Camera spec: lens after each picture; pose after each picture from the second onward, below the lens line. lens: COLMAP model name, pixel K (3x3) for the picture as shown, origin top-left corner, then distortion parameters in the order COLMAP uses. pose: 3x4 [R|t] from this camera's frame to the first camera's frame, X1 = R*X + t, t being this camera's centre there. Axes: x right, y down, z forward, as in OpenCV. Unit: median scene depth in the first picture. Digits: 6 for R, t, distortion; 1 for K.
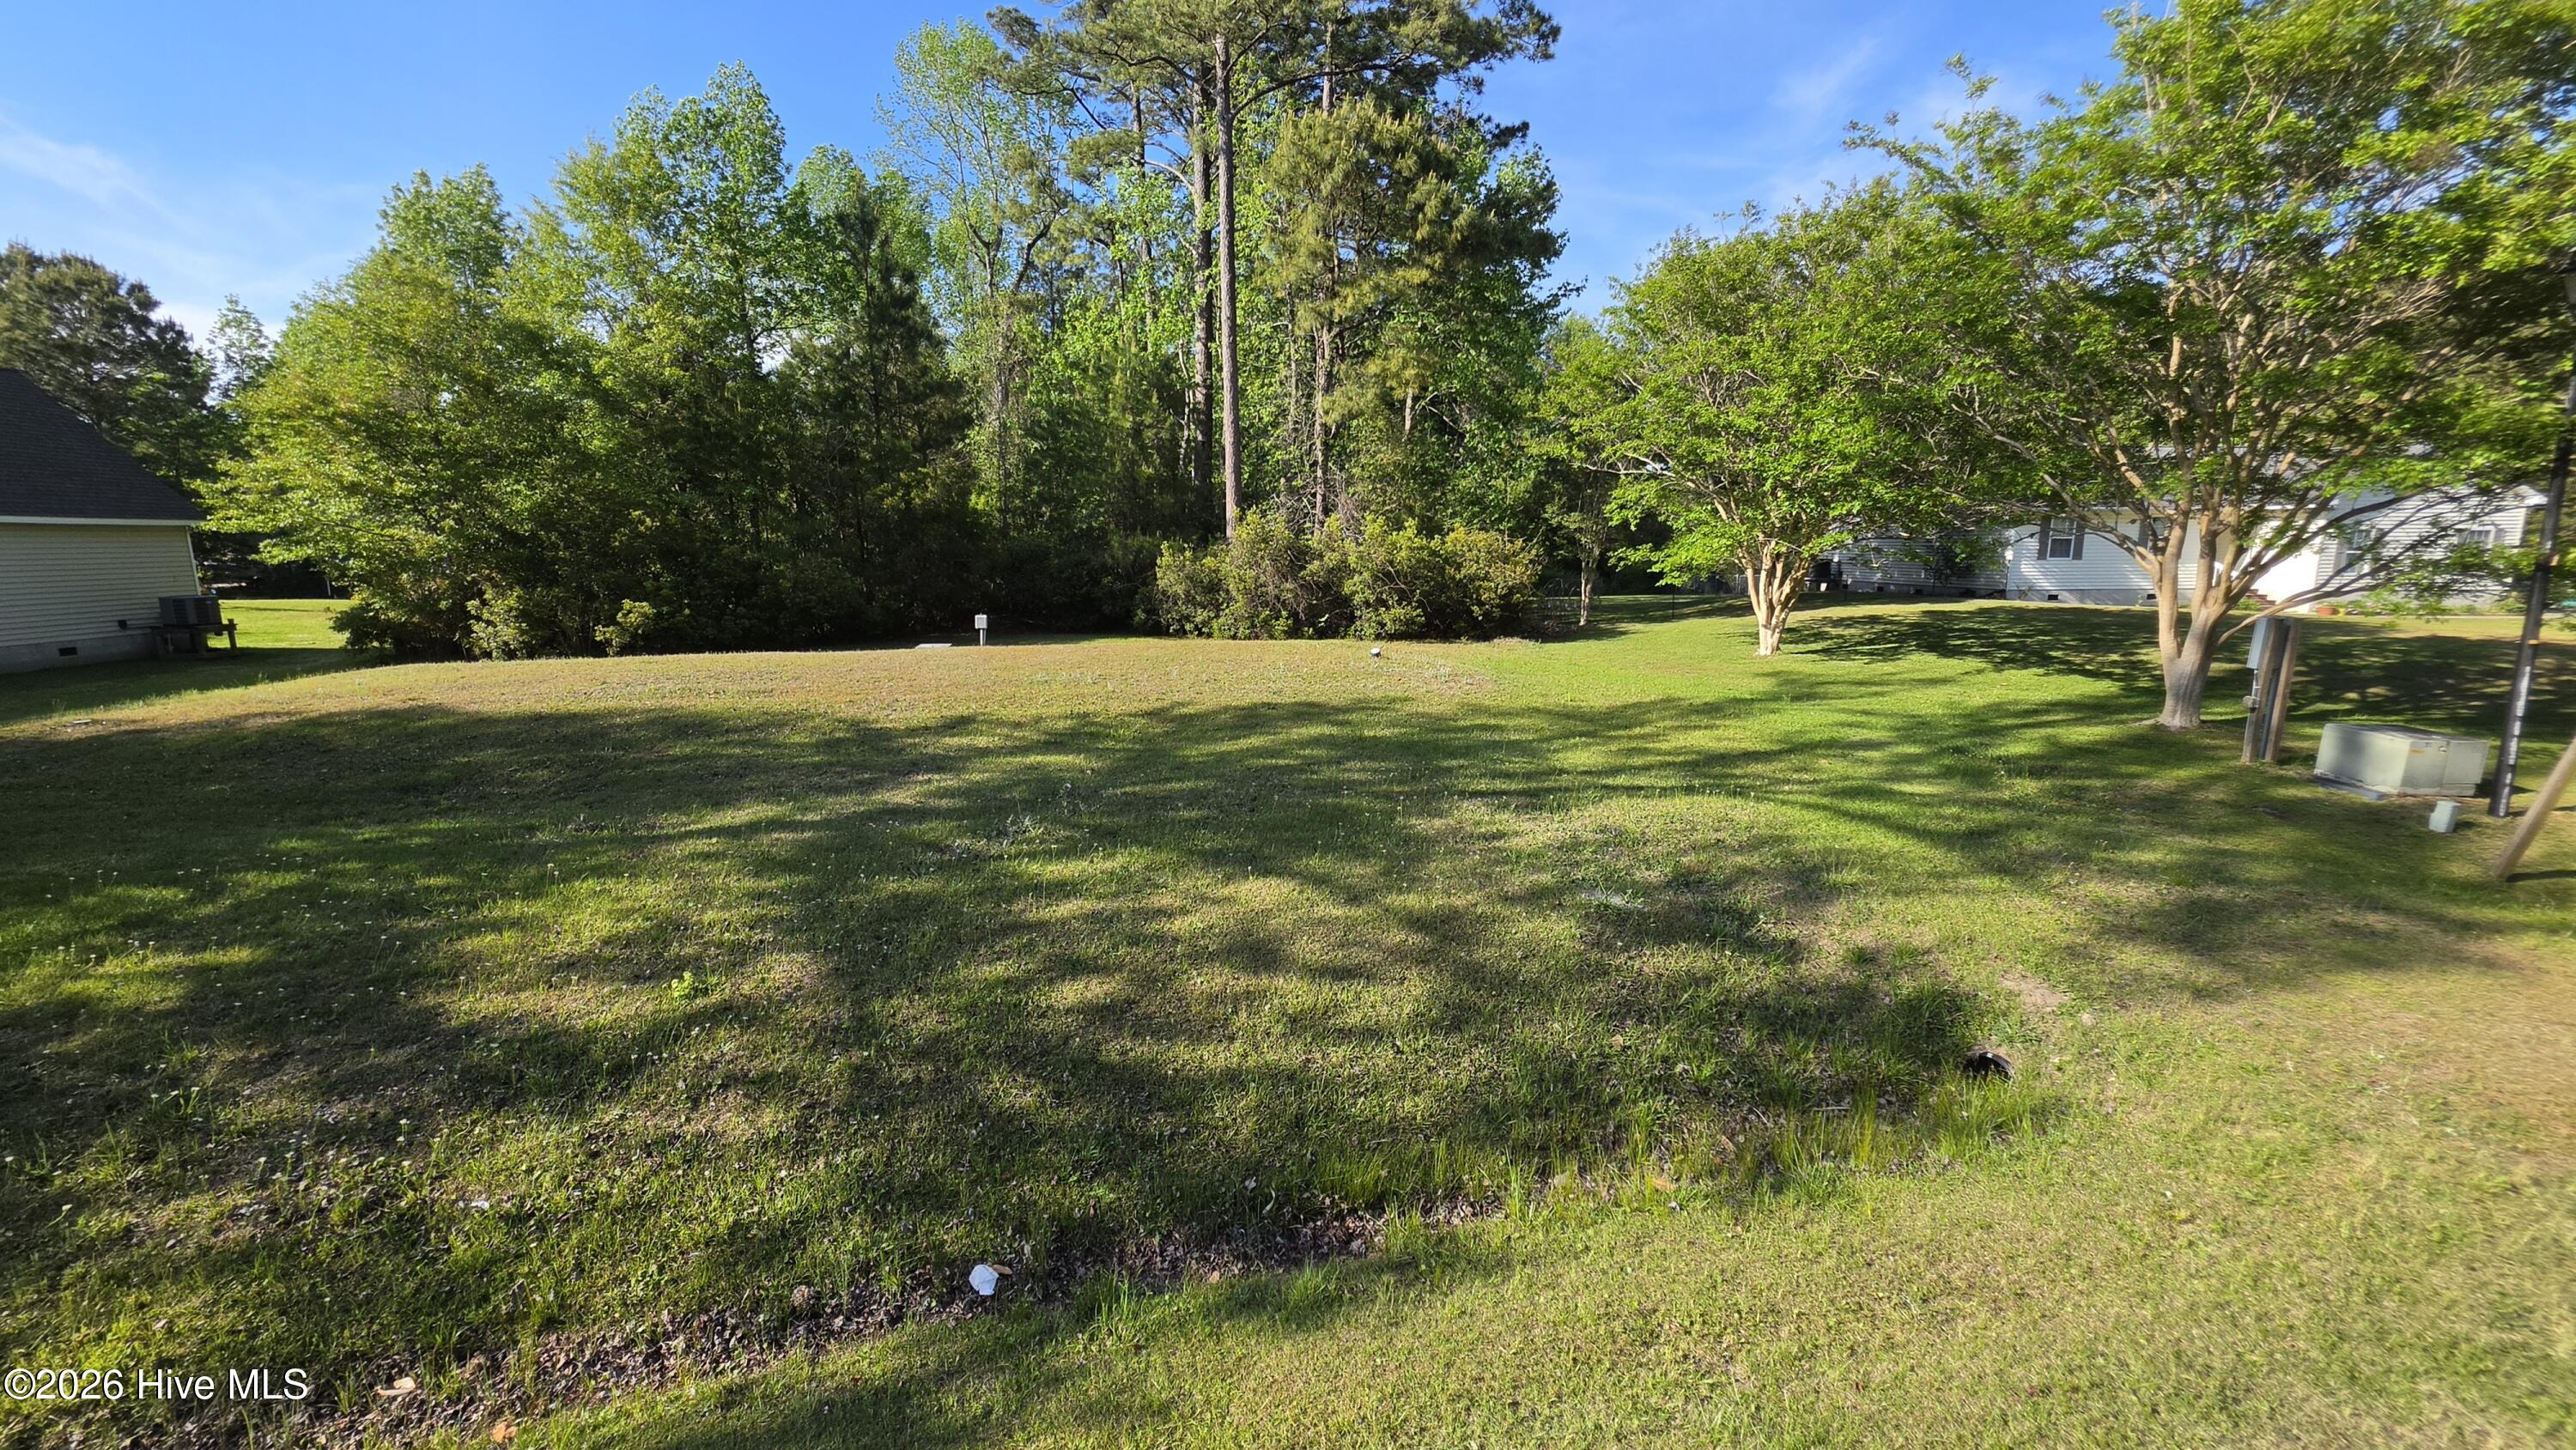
lens RADIAL K [[1023.9, 0, 1302.9], [0, 1023.9, 728.7], [0, 0, 1]] dist [-0.005219, -0.002266]
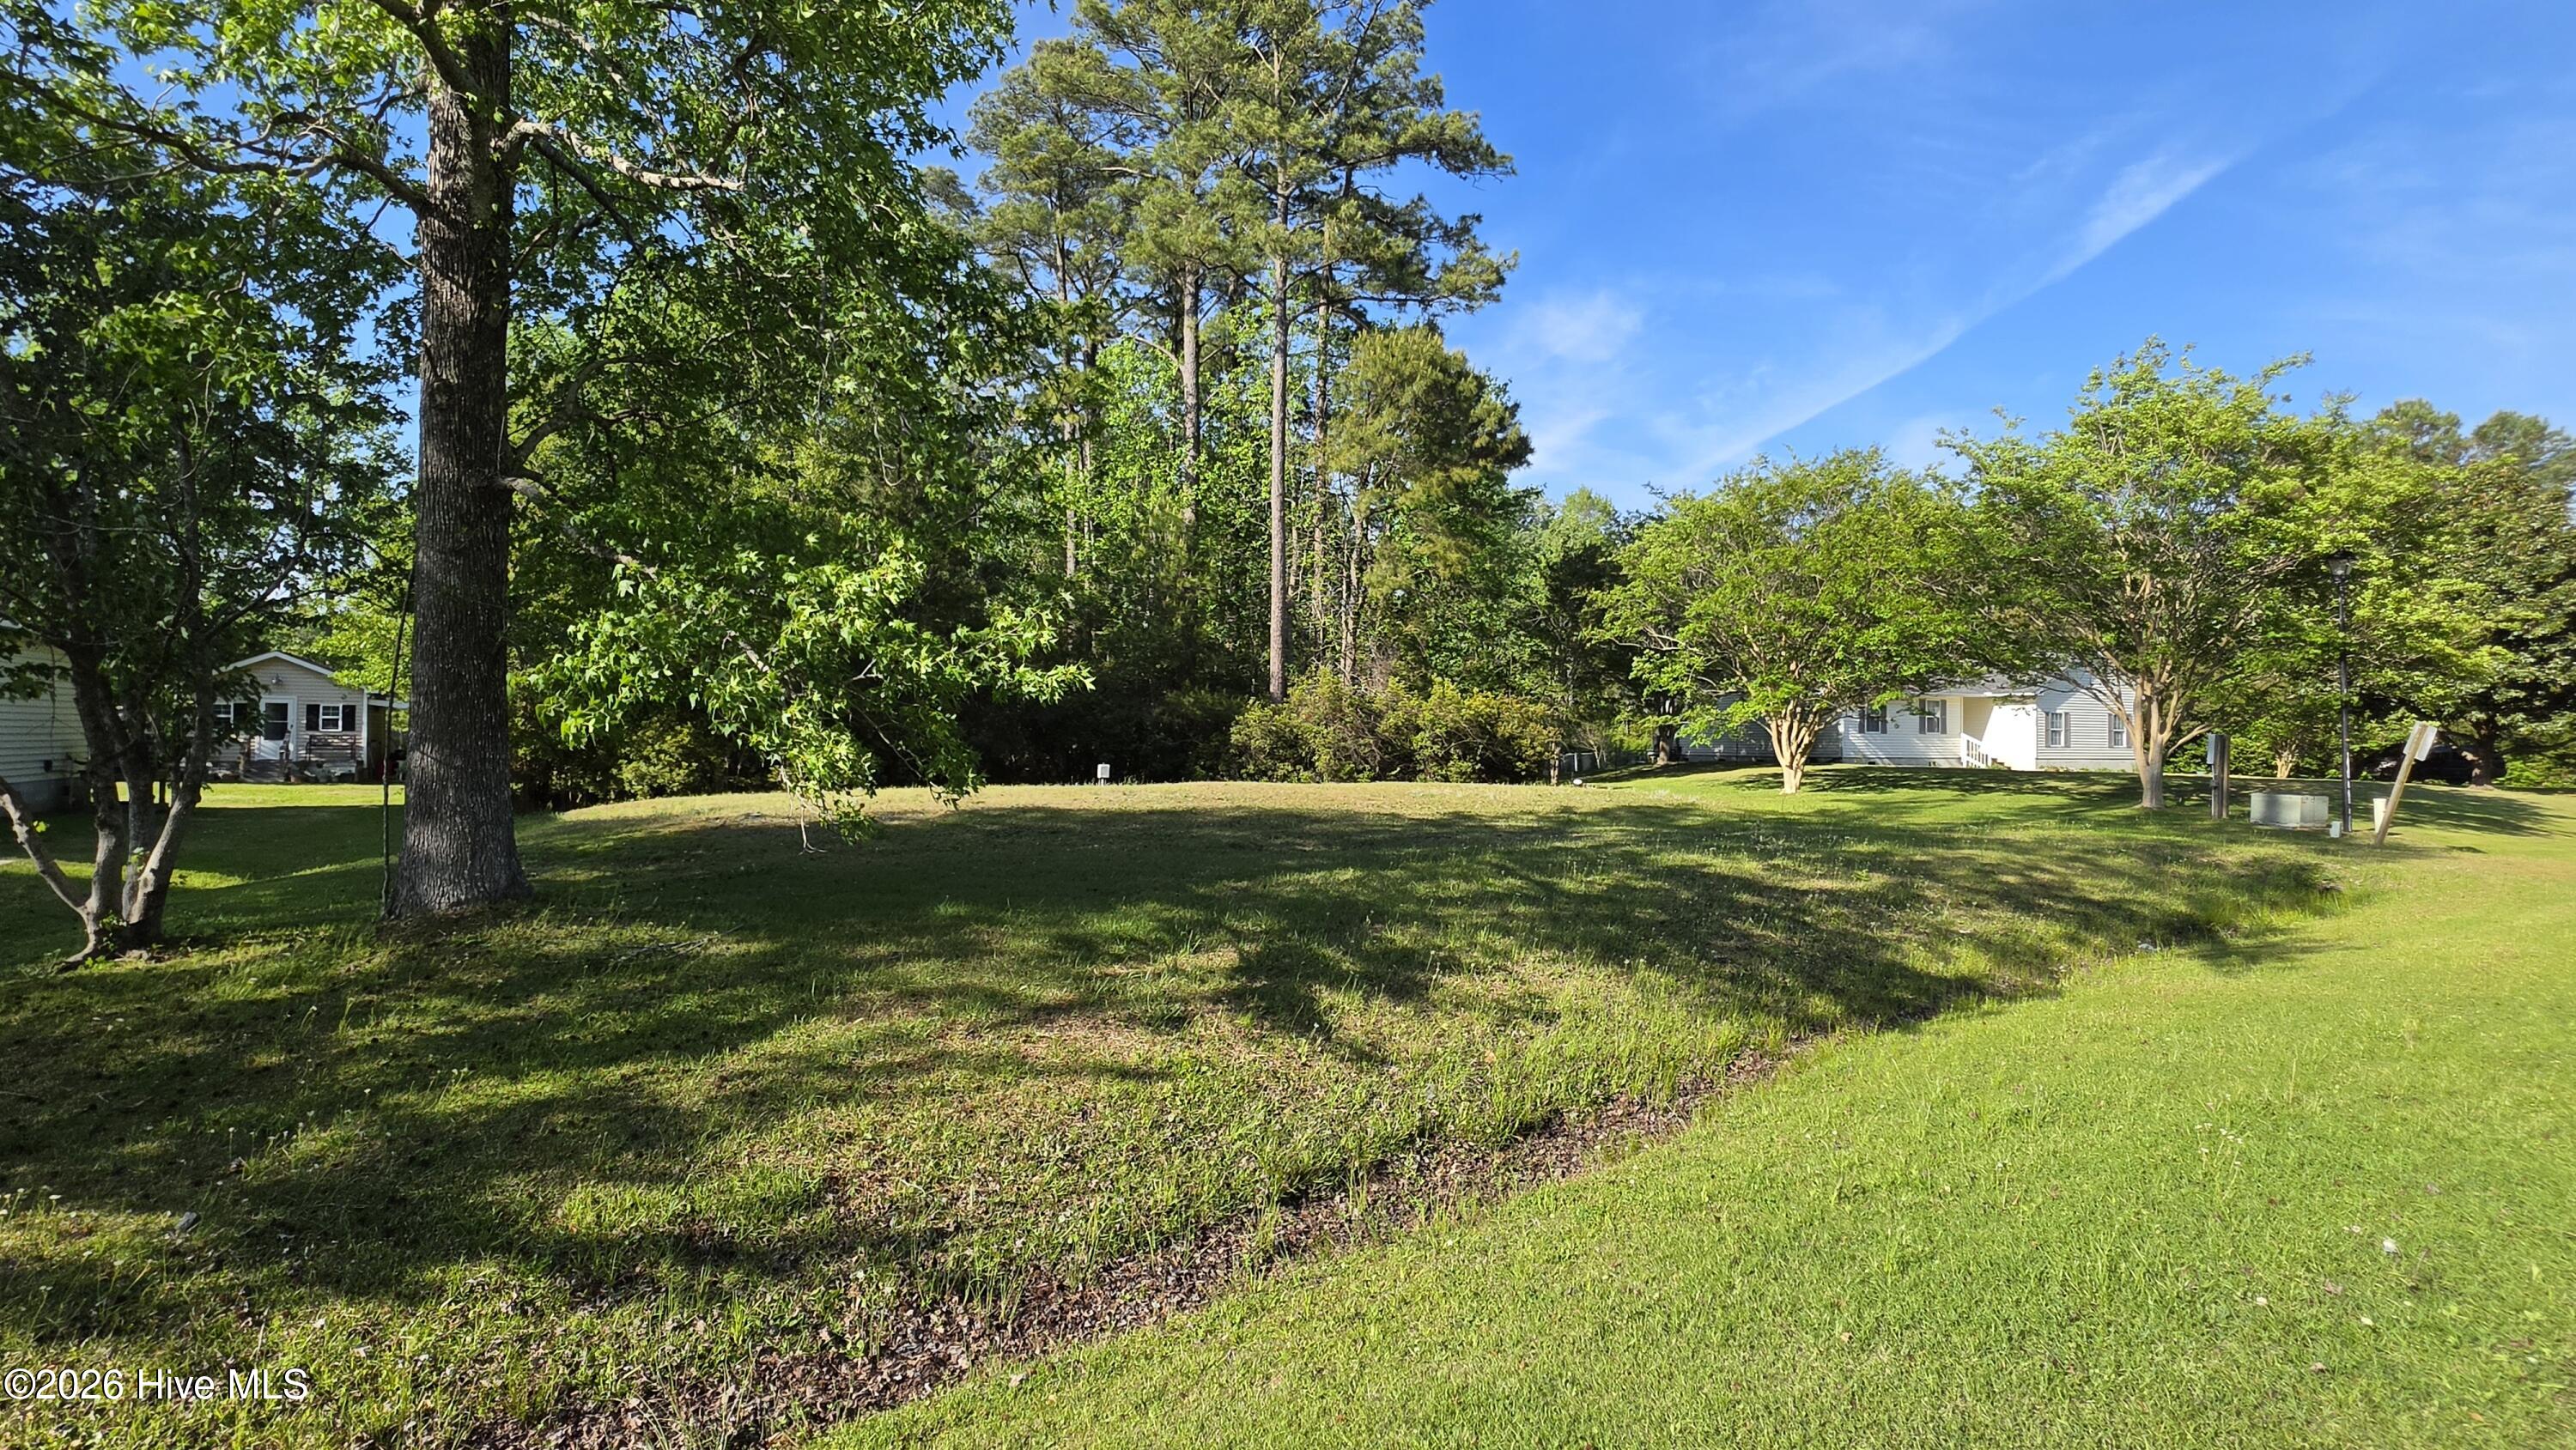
lens RADIAL K [[1274.3, 0, 1294.2], [0, 1274.3, 718.8], [0, 0, 1]] dist [-0.010412, 0.001082]
pose [[0.941613, 0.013710, 0.336418, -0.572949], [0.051873, 0.981334, -0.185181, 0.084875], [-0.332677, 0.191819, 0.923326, -0.213930]]
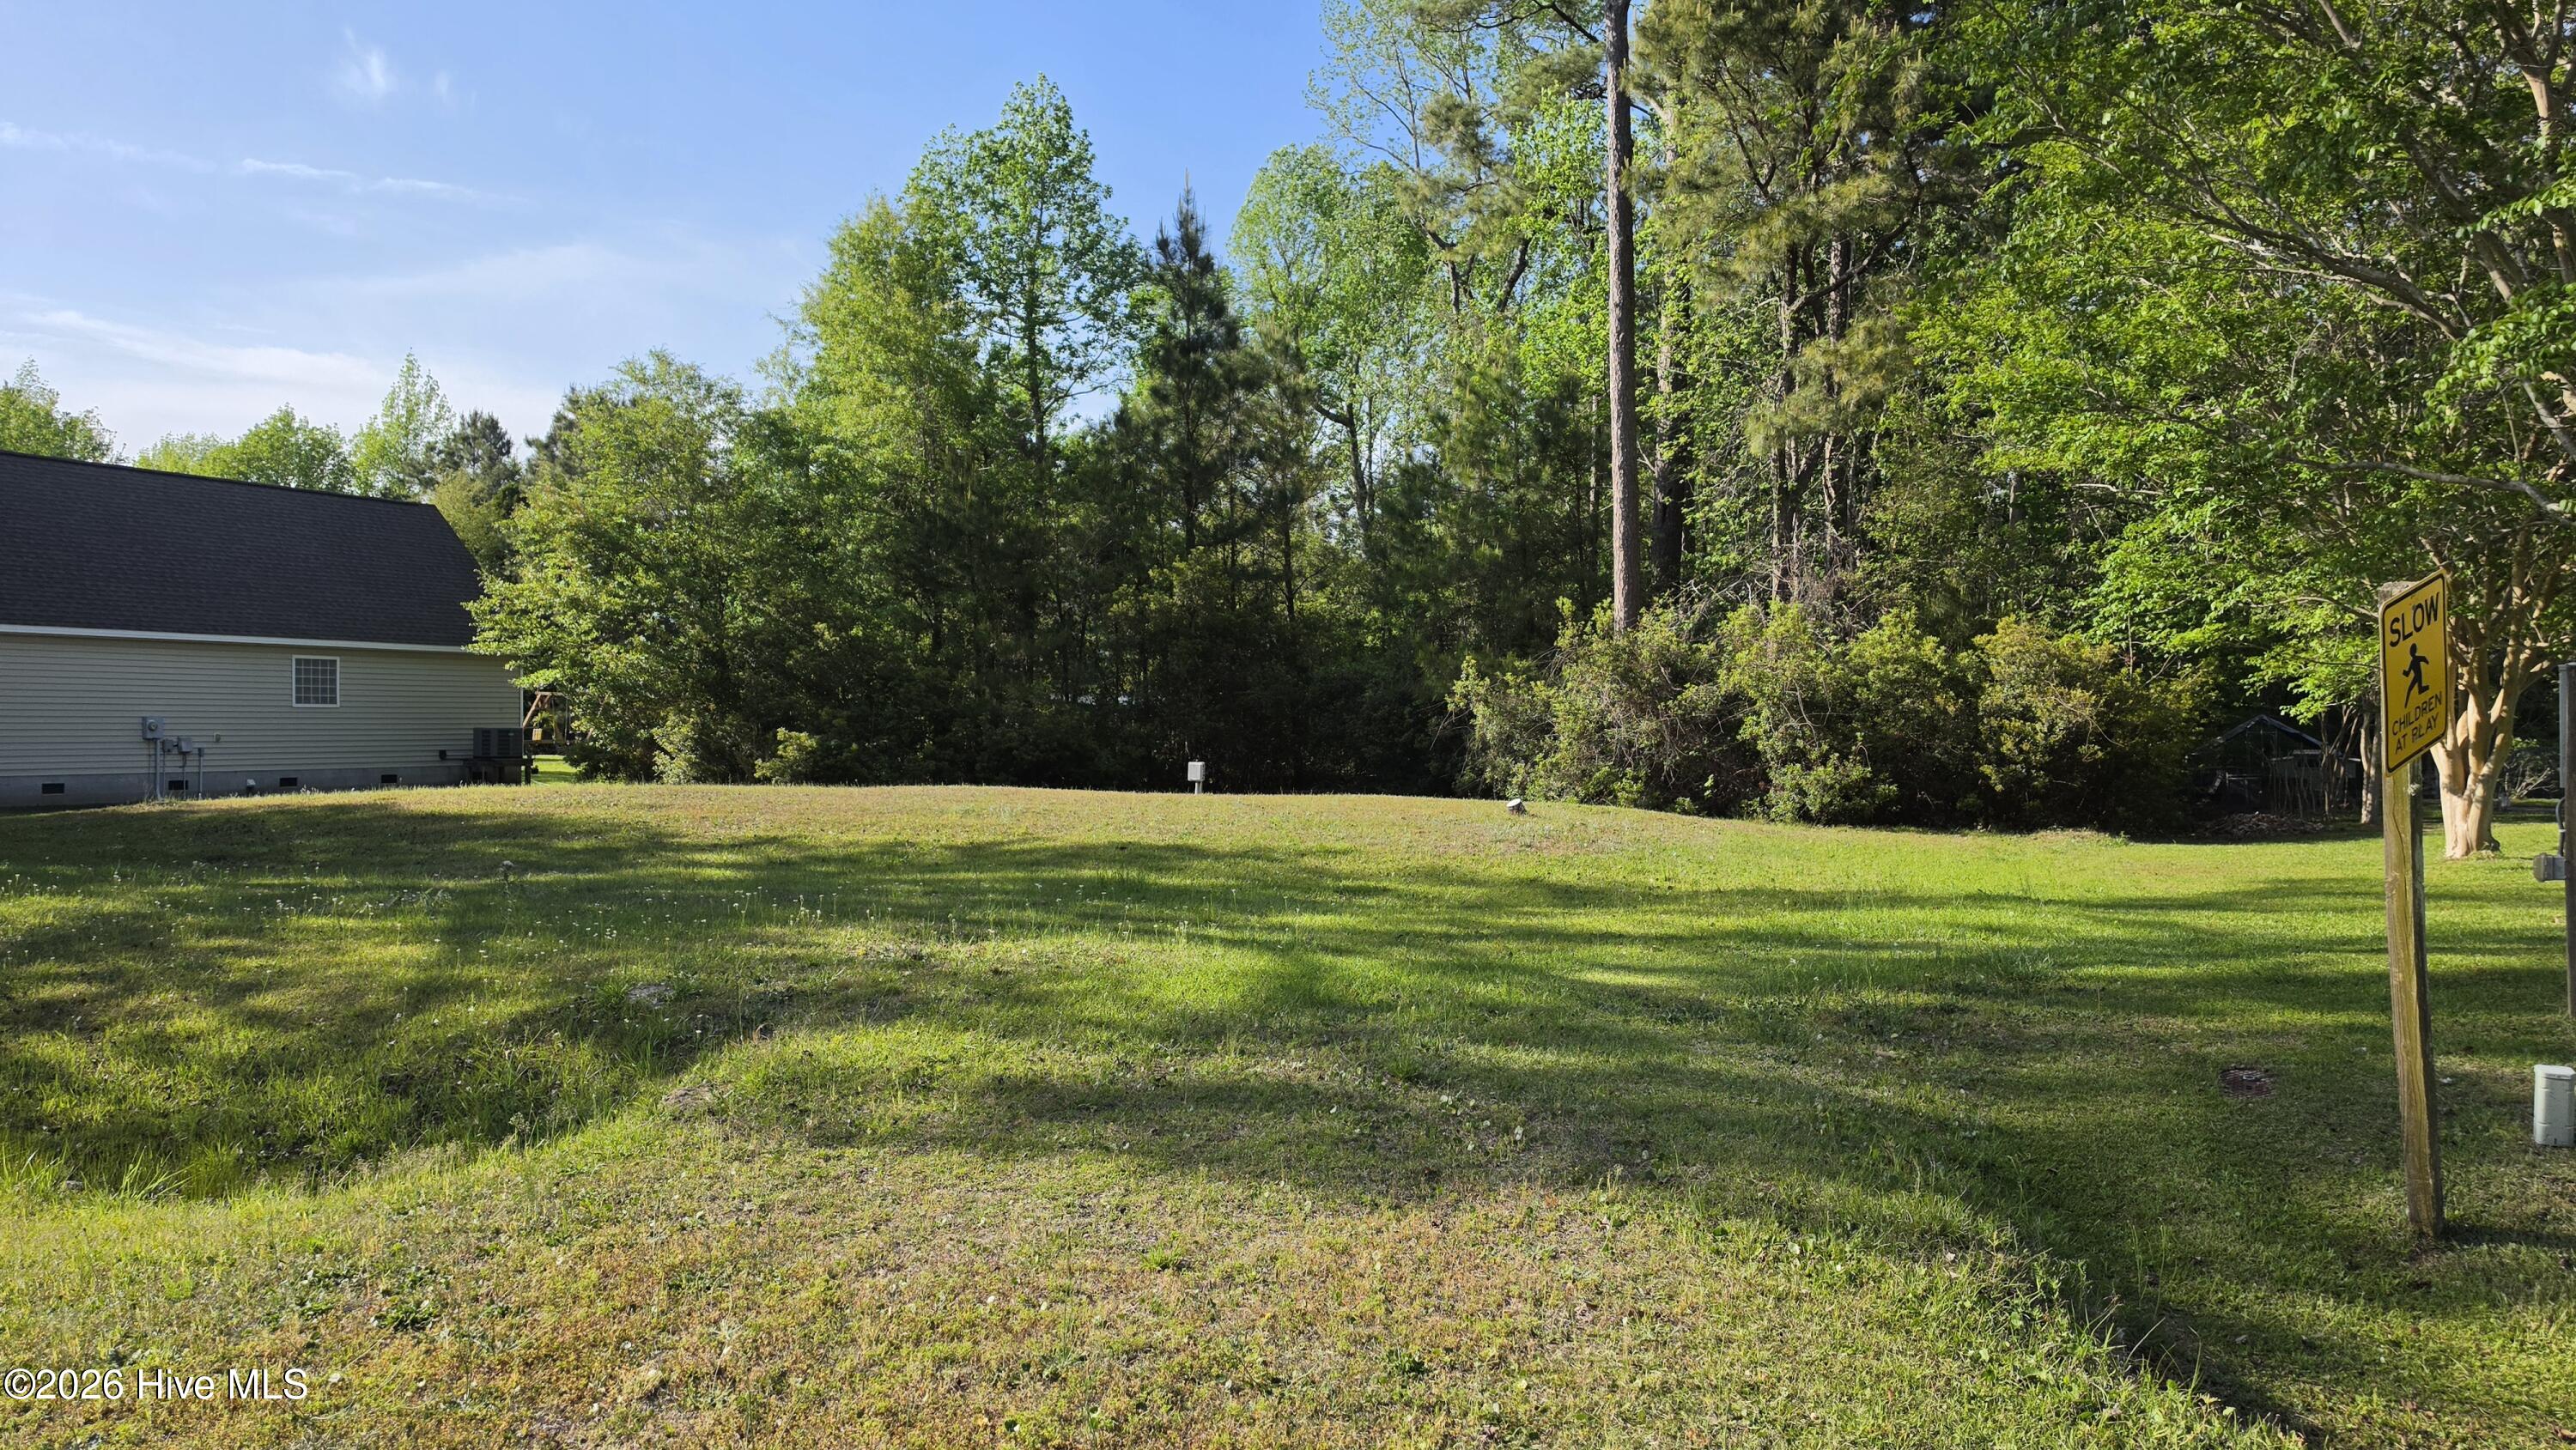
lens RADIAL K [[1777.5, 0, 1277.9], [0, 1777.5, 724.9], [0, 0, 1]] dist [0.057387, -0.069008]
pose [[0.817106, 0.003563, -0.576477, 0.439290], [-0.100578, 0.985525, -0.136470, 0.024236], [0.567646, 0.169491, 0.805637, 0.053761]]
